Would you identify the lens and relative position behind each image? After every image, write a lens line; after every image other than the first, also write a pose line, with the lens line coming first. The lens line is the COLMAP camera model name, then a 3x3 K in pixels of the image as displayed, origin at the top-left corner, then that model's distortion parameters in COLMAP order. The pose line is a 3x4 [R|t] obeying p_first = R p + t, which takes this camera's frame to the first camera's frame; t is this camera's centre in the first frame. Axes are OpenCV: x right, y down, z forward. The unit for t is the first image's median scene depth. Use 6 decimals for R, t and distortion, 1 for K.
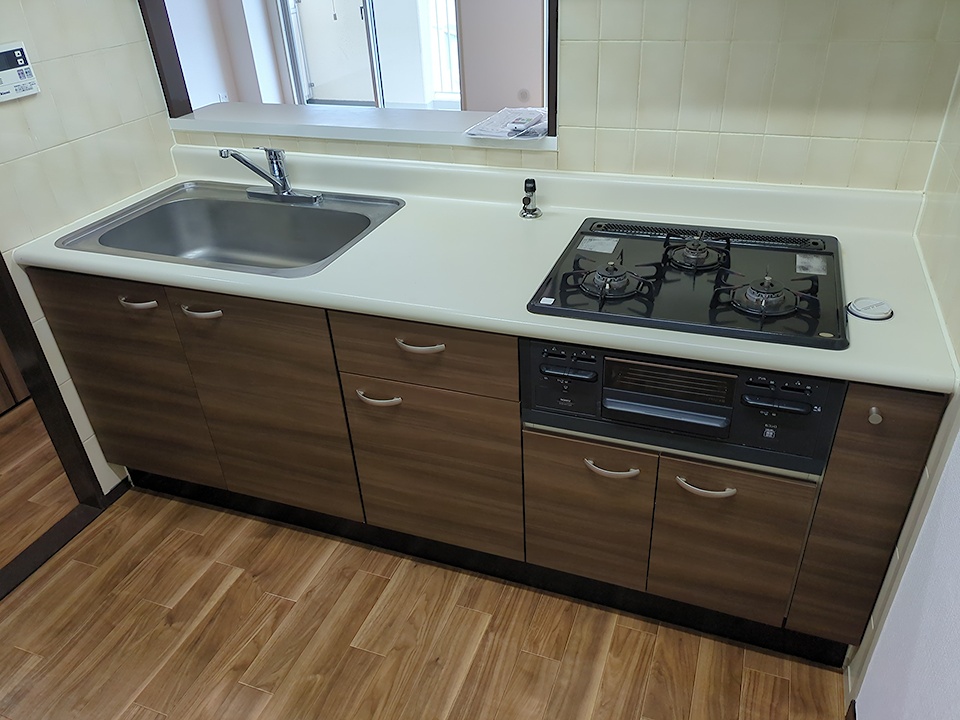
lens RADIAL K [[721.3, 0, 483.8], [0, 721.3, 364.8], [0, 0, 1]] dist [0.041101, -0.018145]
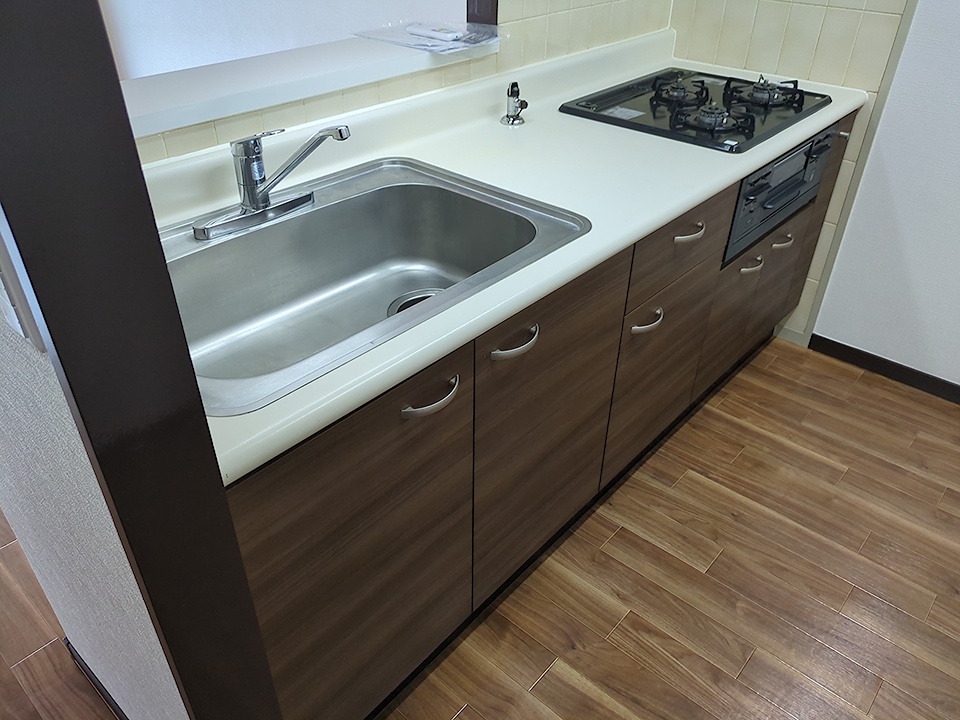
lens RADIAL K [[721.3, 0, 476.9], [0, 721.3, 359.4], [0, 0, 1]] dist [0.041101, -0.018145]
pose [[0.357633, -0.483166, 0.799156, -0.931783], [0.471865, 0.831970, 0.291839, -0.269046], [-0.805880, 0.272723, 0.525529, 0.675192]]
